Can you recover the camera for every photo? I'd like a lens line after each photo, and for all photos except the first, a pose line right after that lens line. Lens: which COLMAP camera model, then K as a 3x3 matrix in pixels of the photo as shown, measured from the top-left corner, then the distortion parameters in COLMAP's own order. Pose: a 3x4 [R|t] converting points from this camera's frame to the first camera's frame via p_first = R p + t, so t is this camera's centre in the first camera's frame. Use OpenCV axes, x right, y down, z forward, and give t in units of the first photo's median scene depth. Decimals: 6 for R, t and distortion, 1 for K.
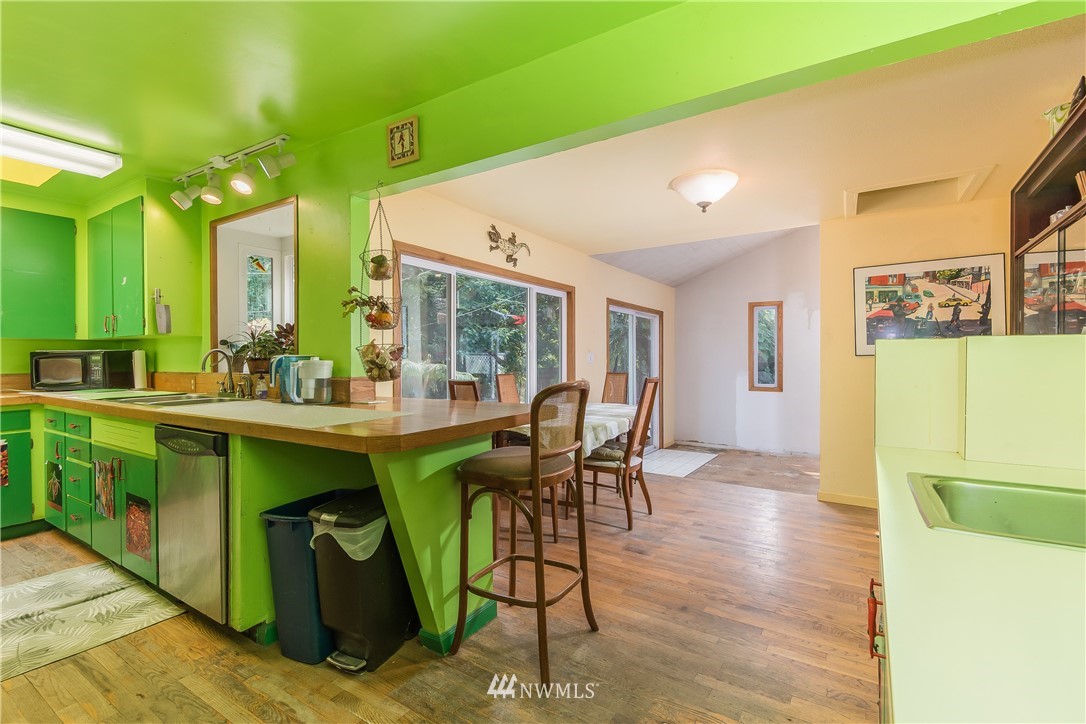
lens RADIAL K [[502.6, 0, 540.5], [0, 502.6, 362.3], [0, 0, 1]] dist [0.004213, 0.000157]
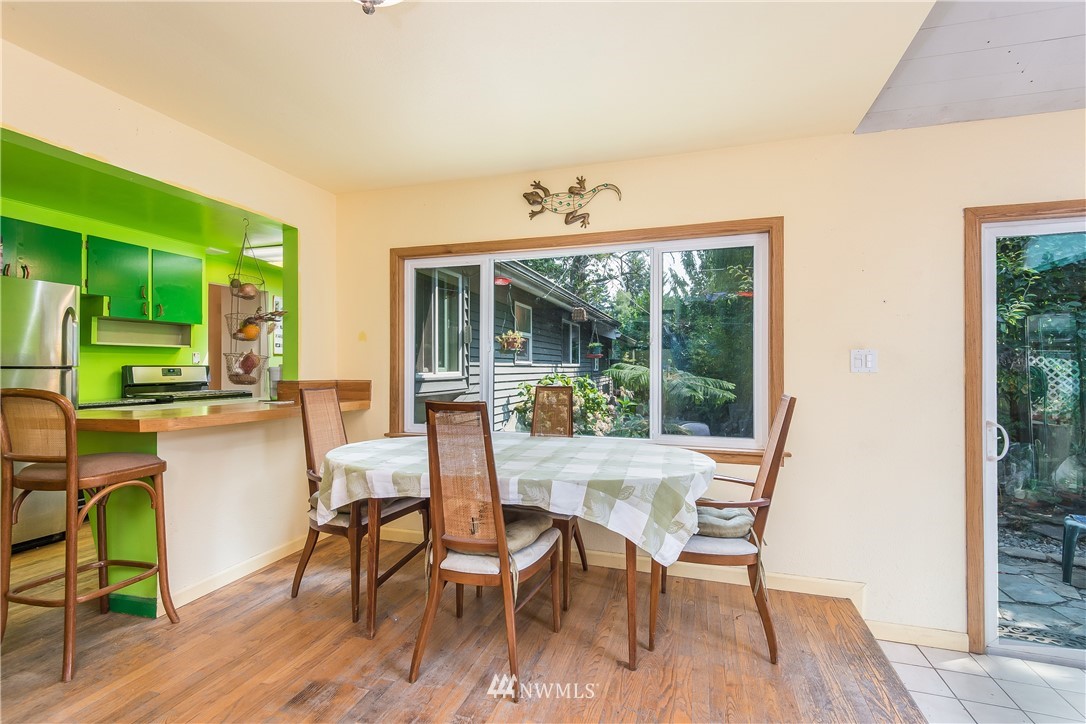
lens RADIAL K [[502.6, 0, 540.2], [0, 502.6, 365.1], [0, 0, 1]] dist [0.004213, 0.000157]
pose [[0.263806, -0.005847, -0.964558, 0.595011], [-0.003459, 0.999969, -0.007008, -0.001869], [0.964570, 0.005185, 0.263777, 0.795790]]
